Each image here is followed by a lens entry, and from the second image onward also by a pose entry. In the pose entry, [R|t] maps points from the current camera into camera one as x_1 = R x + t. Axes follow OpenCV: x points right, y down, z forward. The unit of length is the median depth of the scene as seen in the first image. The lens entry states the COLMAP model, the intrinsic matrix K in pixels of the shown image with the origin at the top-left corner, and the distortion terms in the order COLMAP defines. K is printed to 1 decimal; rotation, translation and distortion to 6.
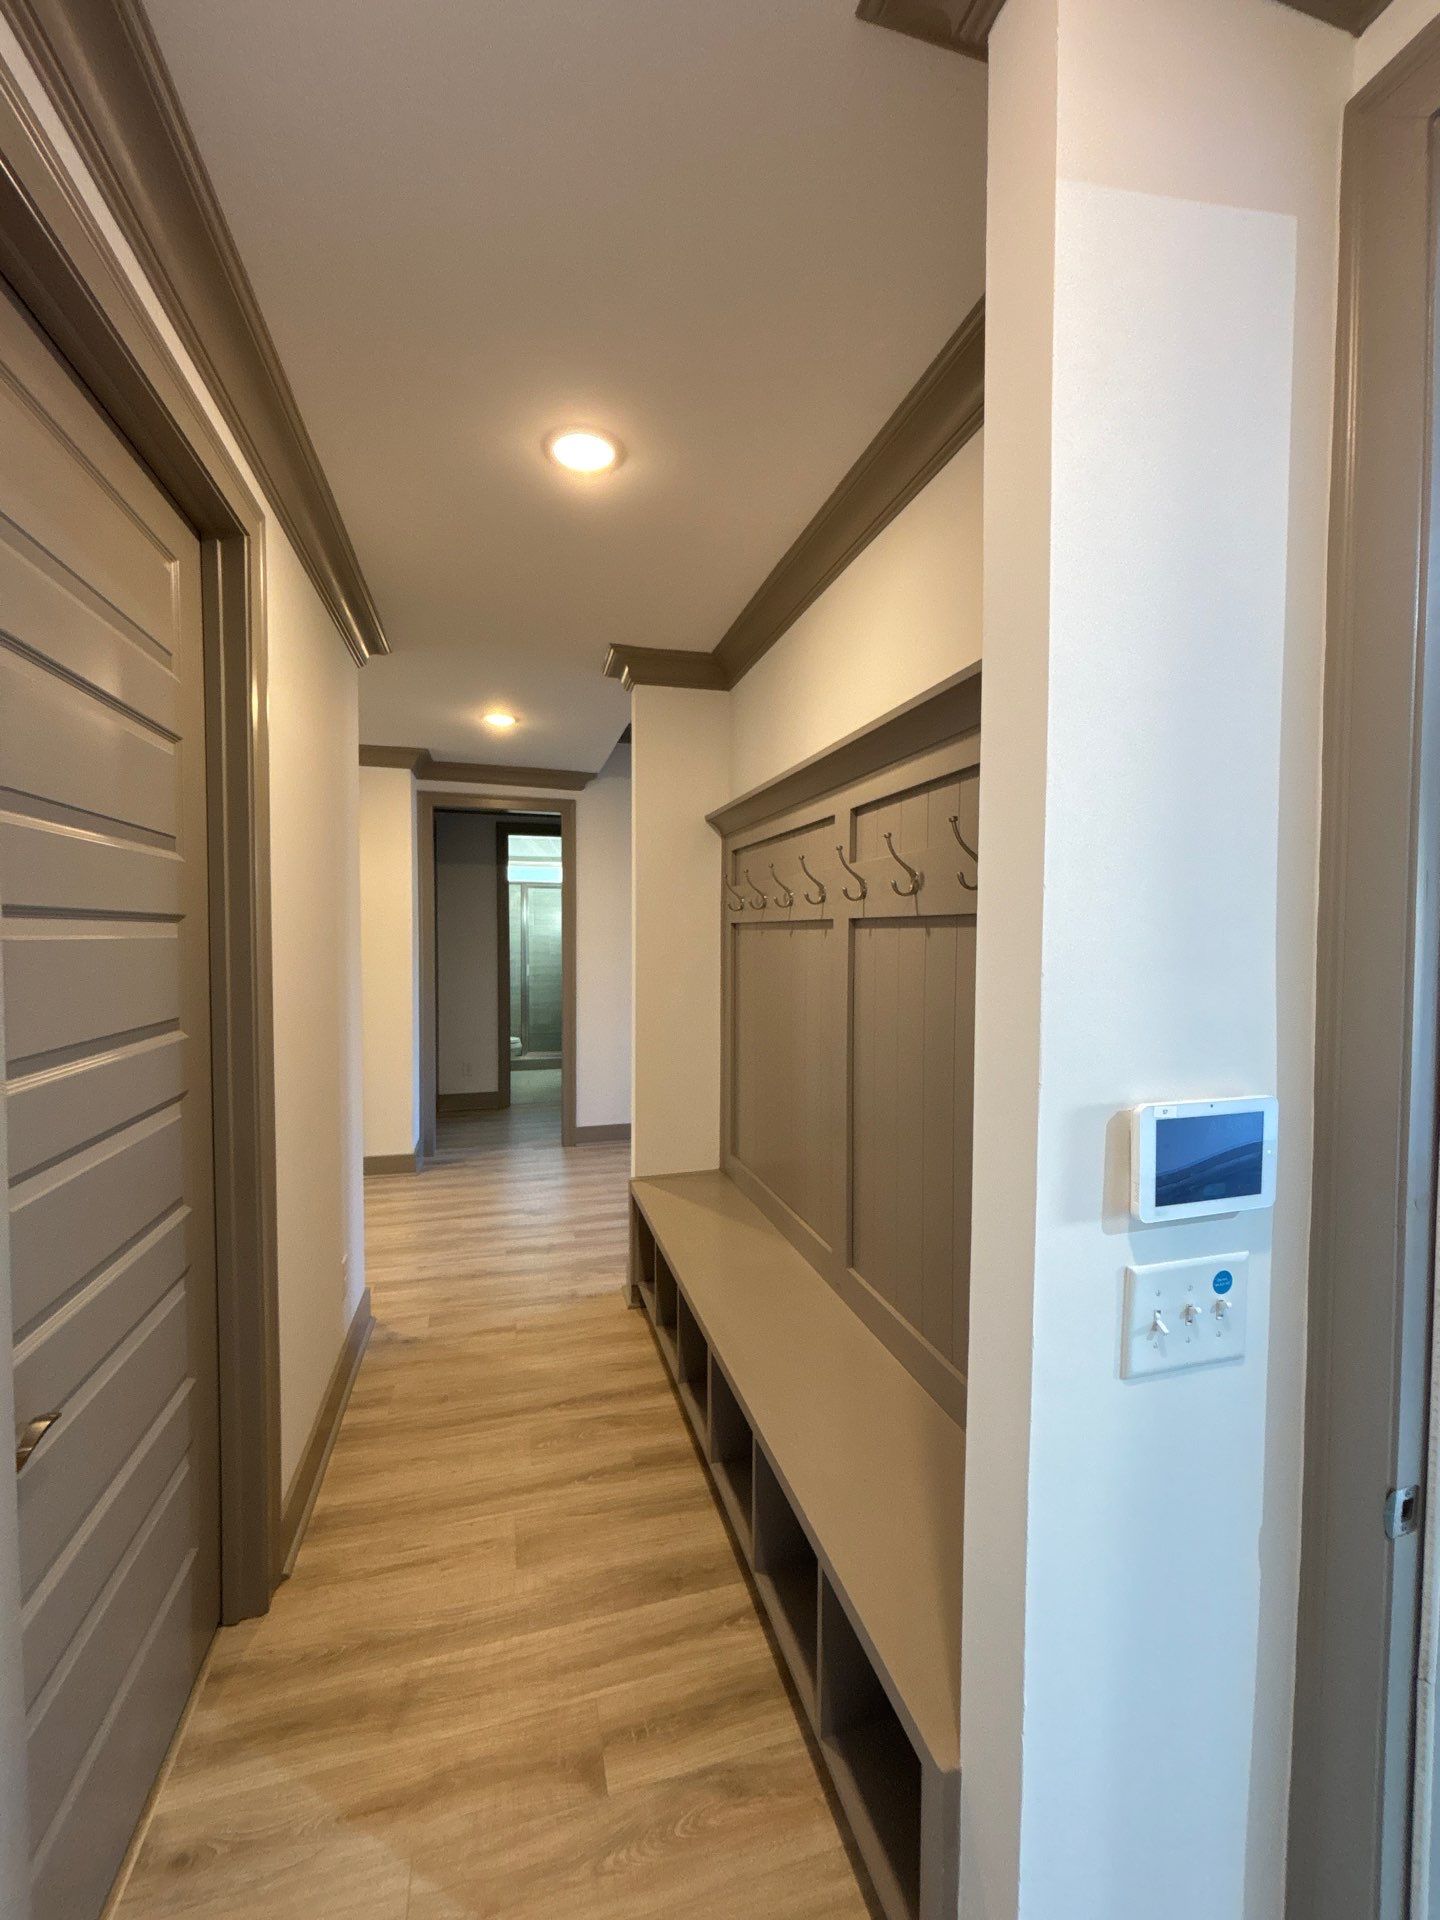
lens RADIAL K [[776.0, 0, 723.5], [0, 776.0, 955.0], [0, 0, 1]] dist [-0.002248, -0.000233]
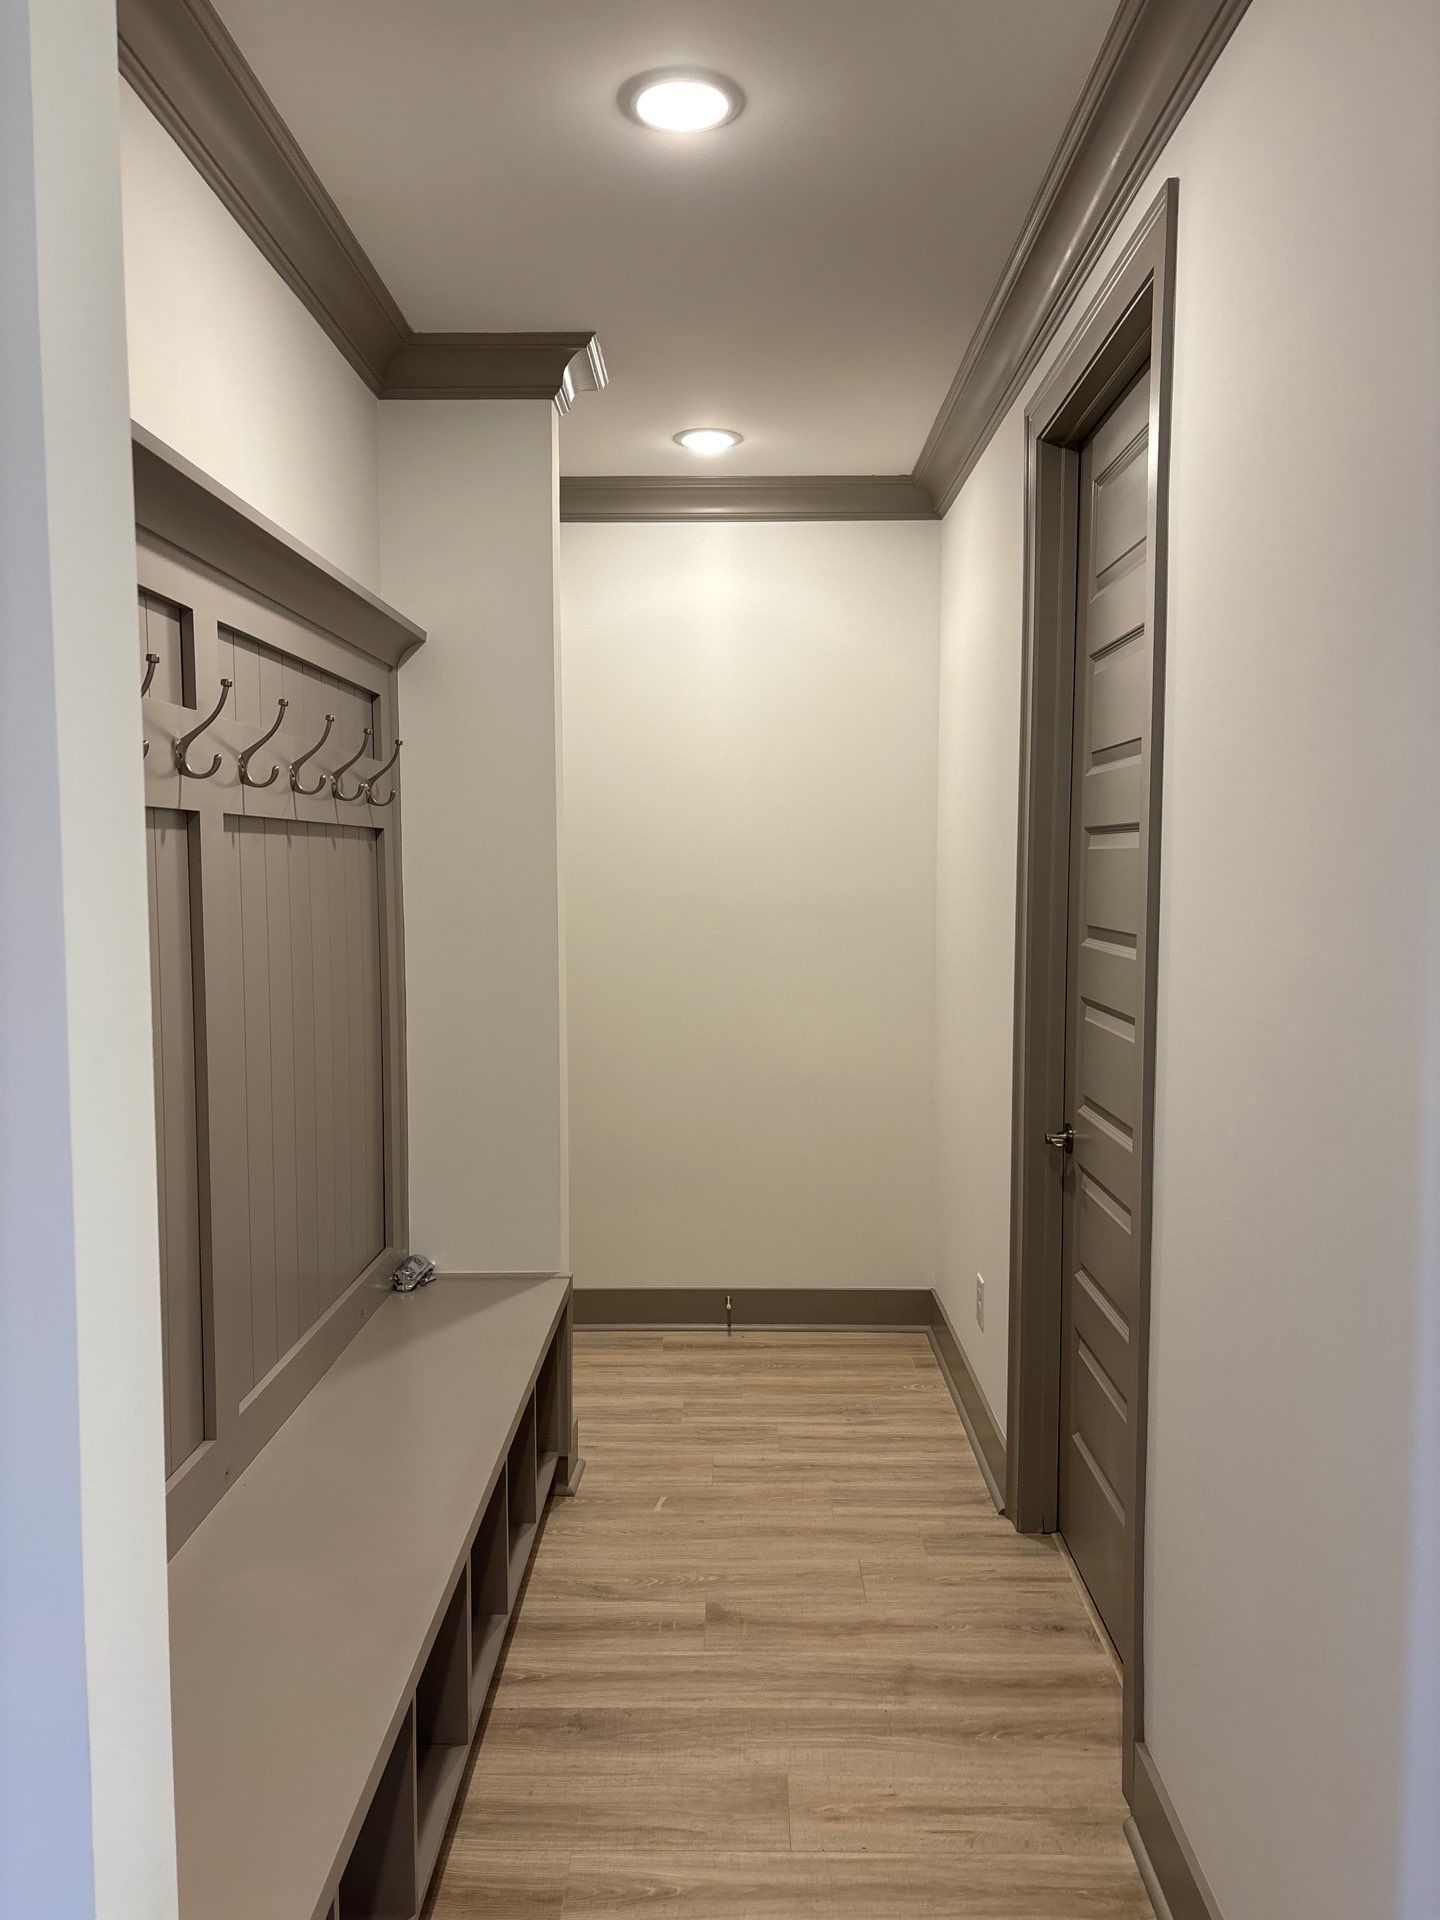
lens RADIAL K [[1448.7, 0, 714.2], [0, 1448.7, 963.1], [0, 0, 1]] dist [0.016768, -0.016839]
pose [[-0.956262, -0.023454, 0.291568, -0.488151], [0.005111, 0.995288, 0.096824, -0.038722], [-0.292465, 0.094080, -0.951637, 1.882602]]
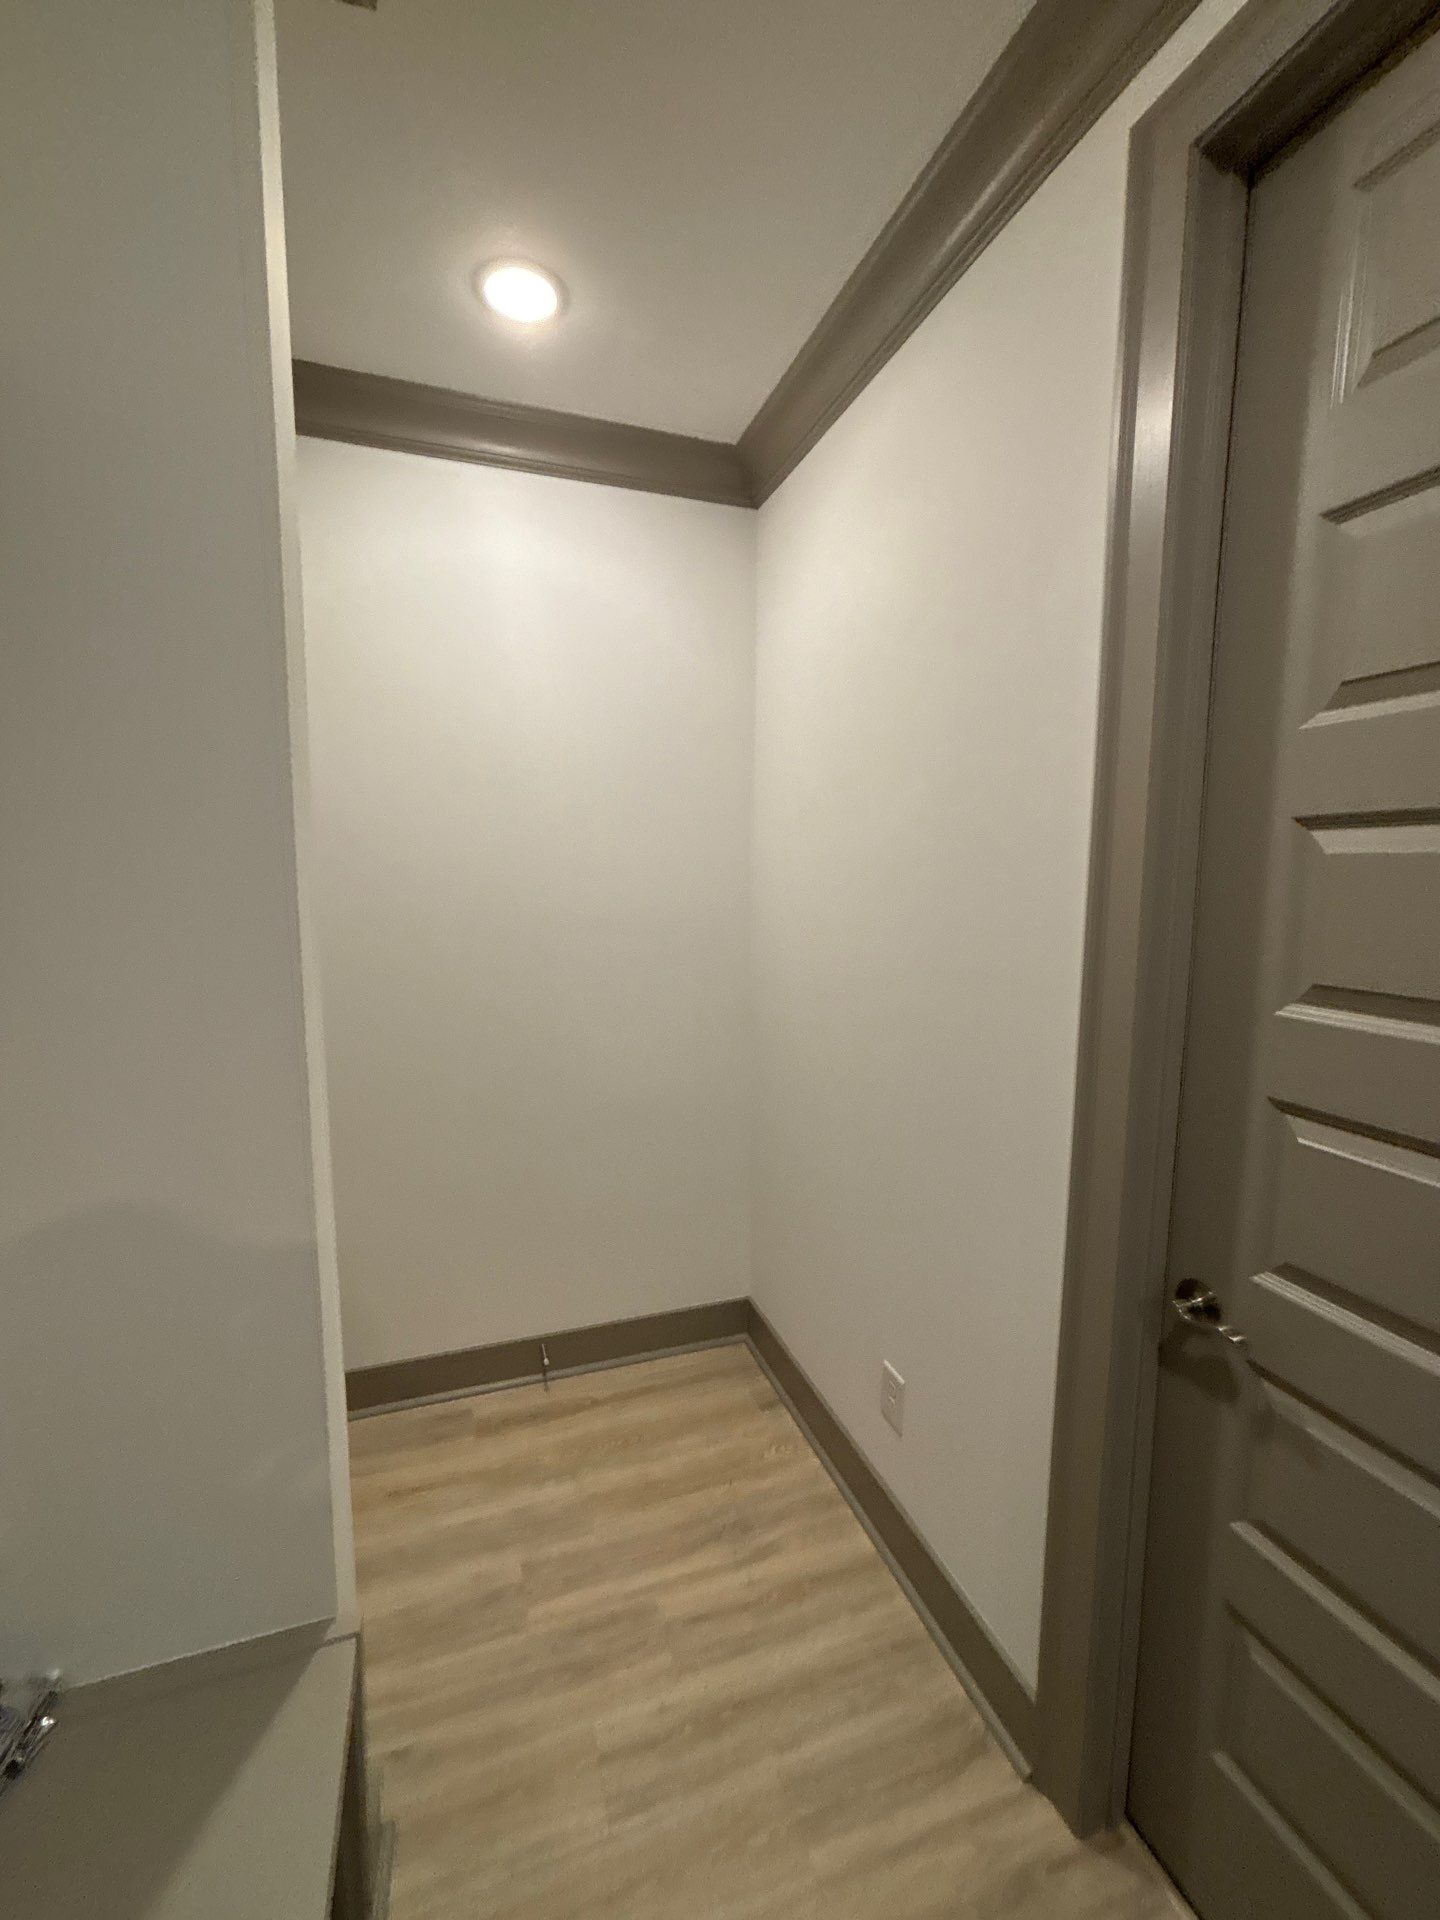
lens RADIAL K [[772.5, 0, 719.5], [0, 772.5, 968.1], [0, 0, 1]] dist [0.002154, 0.000192]
pose [[-0.998454, -0.004645, -0.055393, -0.085975], [-0.012485, 0.989783, 0.142036, -0.006292], [0.054167, 0.142508, -0.988310, 0.899772]]
